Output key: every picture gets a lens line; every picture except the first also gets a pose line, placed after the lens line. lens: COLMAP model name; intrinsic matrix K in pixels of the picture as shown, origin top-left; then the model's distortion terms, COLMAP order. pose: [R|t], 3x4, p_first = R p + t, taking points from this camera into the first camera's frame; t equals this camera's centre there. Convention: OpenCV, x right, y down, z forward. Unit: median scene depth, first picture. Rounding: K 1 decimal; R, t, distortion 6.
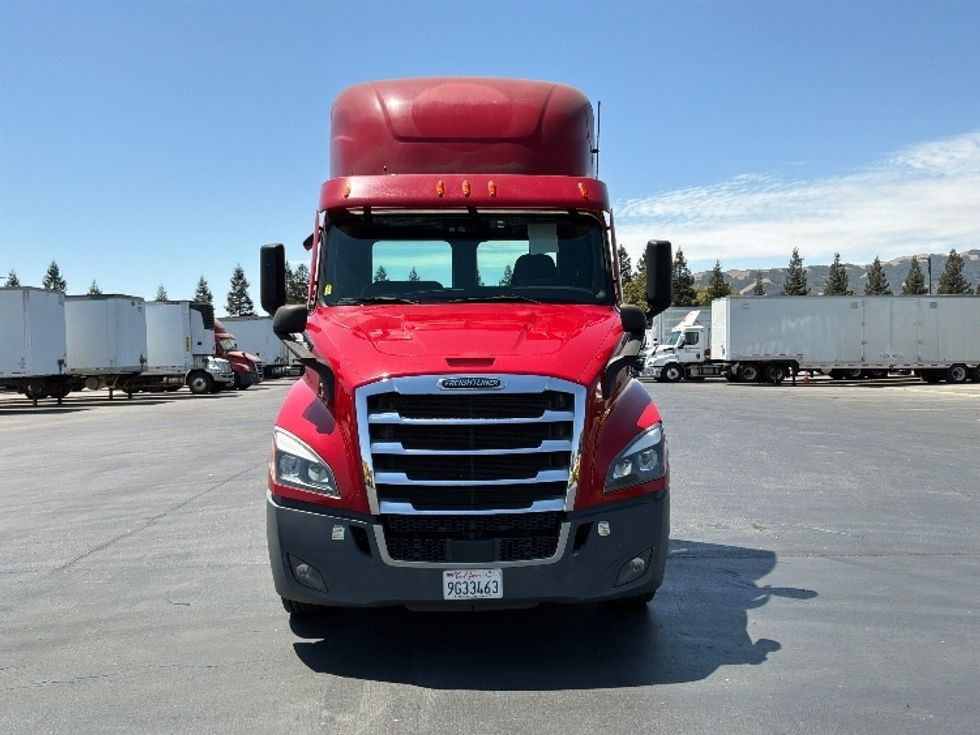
lens RADIAL K [[814.7, 0, 490.0], [0, 814.7, 367.5], [0, 0, 1]] dist [0.147511, -0.319608]
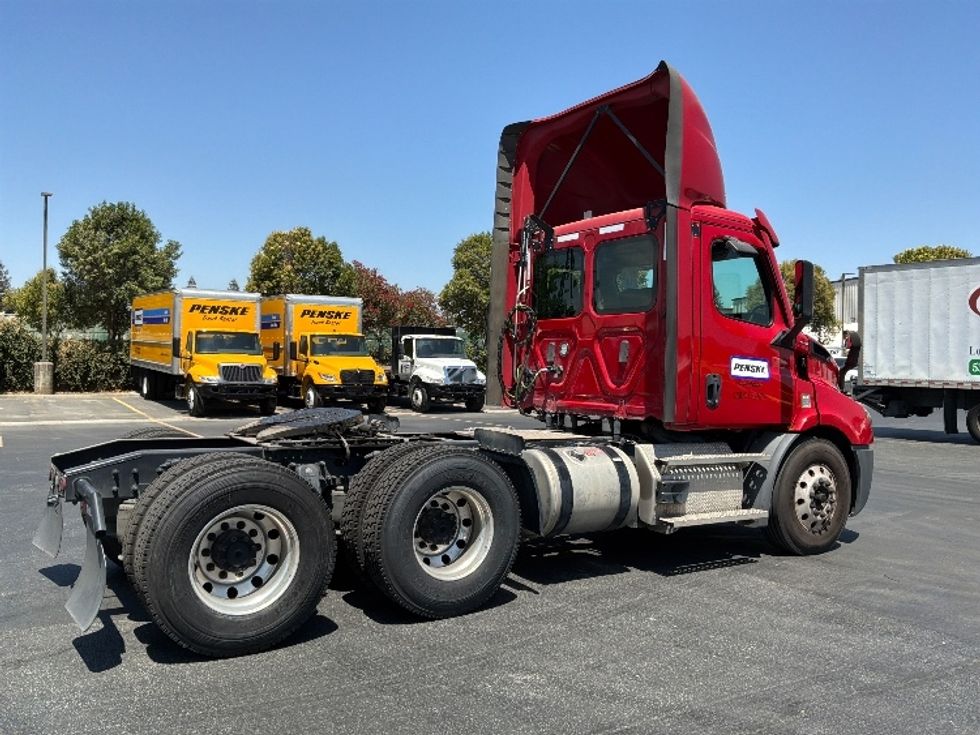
lens RADIAL K [[814.7, 0, 490.0], [0, 814.7, 367.5], [0, 0, 1]] dist [0.147511, -0.319608]
pose [[-0.514277, -0.000446, 0.857624, -0.956244], [0.008081, 0.999953, 0.005366, -0.014957], [-0.857586, 0.009690, -0.514249, 1.844814]]
